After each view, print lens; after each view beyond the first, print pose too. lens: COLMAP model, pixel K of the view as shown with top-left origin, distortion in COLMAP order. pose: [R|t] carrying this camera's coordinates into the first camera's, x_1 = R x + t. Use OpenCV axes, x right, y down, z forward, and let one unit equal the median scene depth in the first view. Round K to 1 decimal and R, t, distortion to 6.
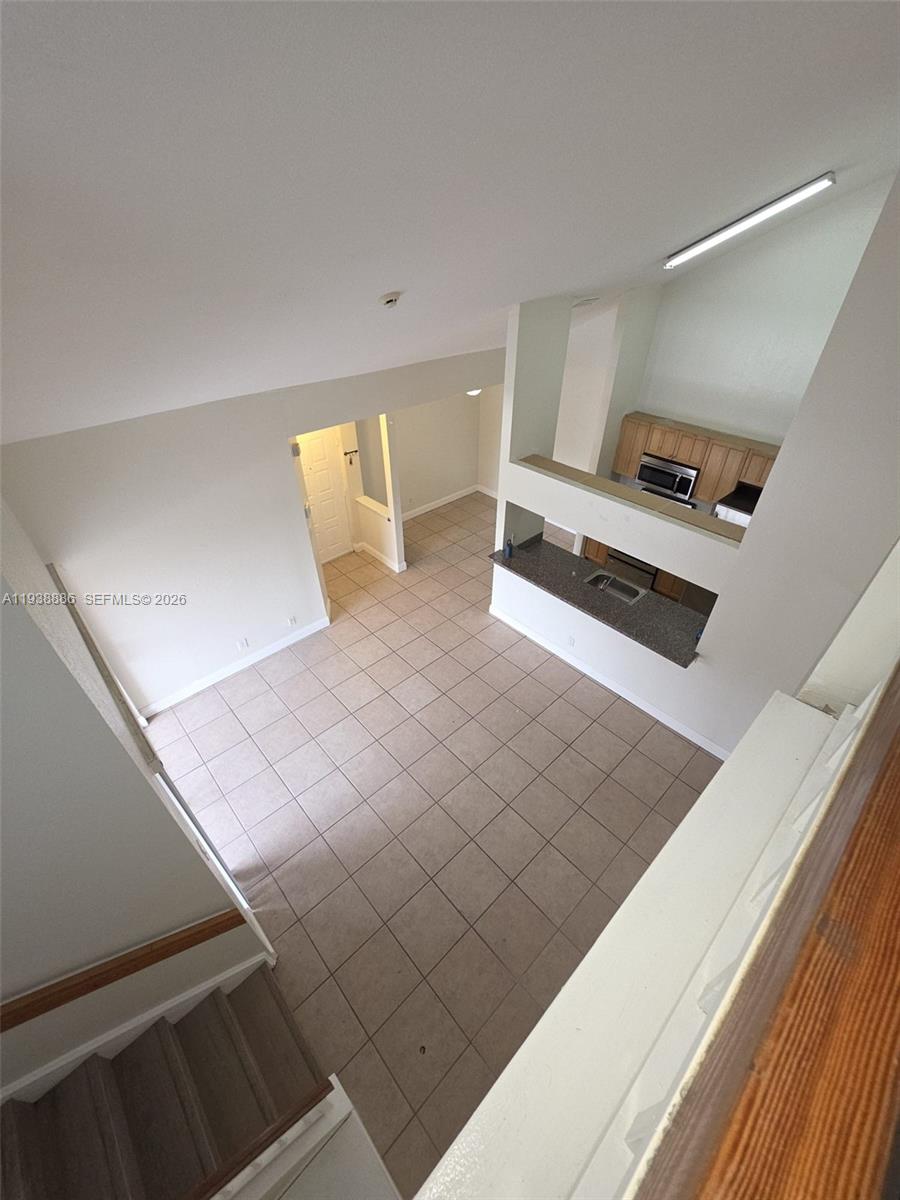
lens RADIAL K [[476.2, 0, 450.6], [0, 476.2, 600.7], [0, 0, 1]] dist [0.001718, 0.000801]
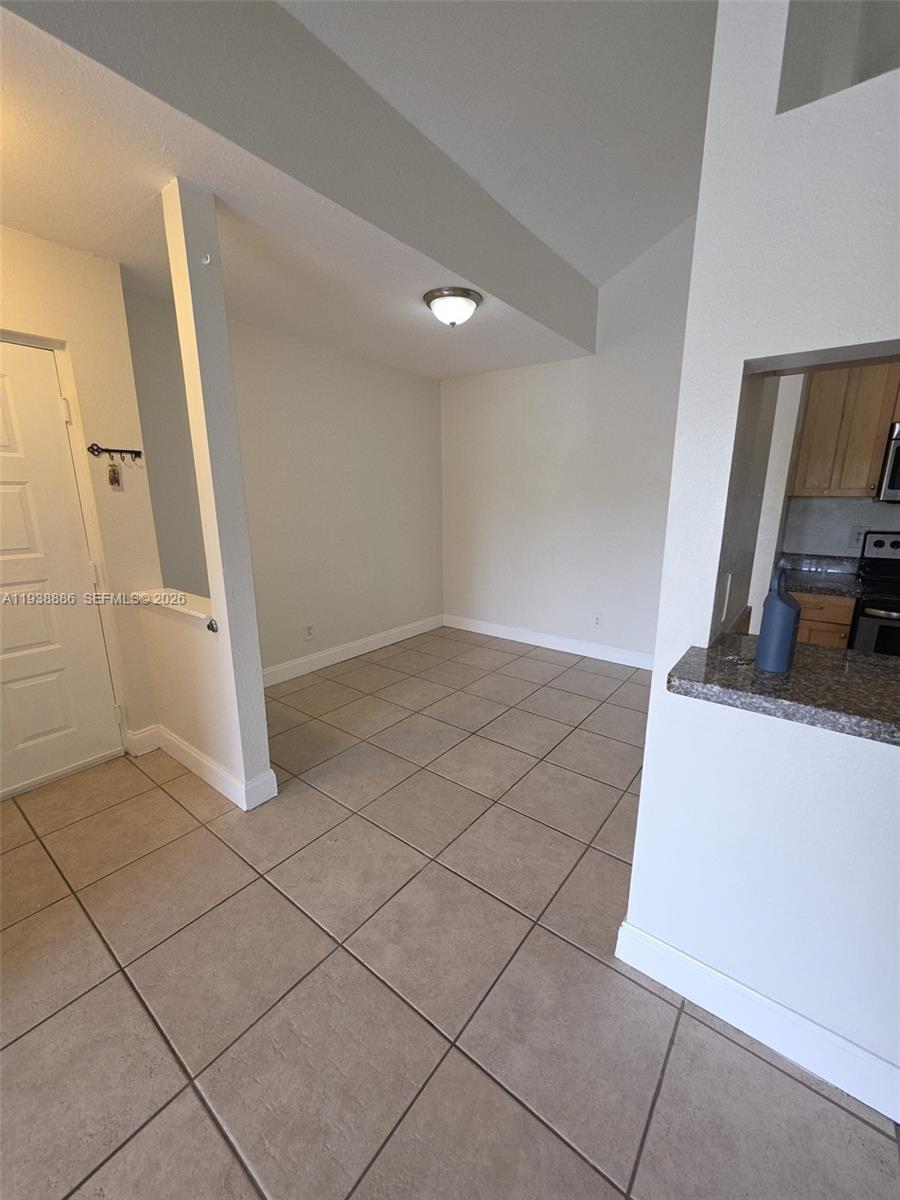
lens RADIAL K [[476.2, 0, 452.1], [0, 476.2, 601.2], [0, 0, 1]] dist [0.001718, 0.000801]
pose [[0.986874, -0.038455, 0.156846, -0.023715], [0.101256, 0.903952, -0.415474, -0.039230], [-0.125804, 0.425902, 0.895980, 0.647317]]
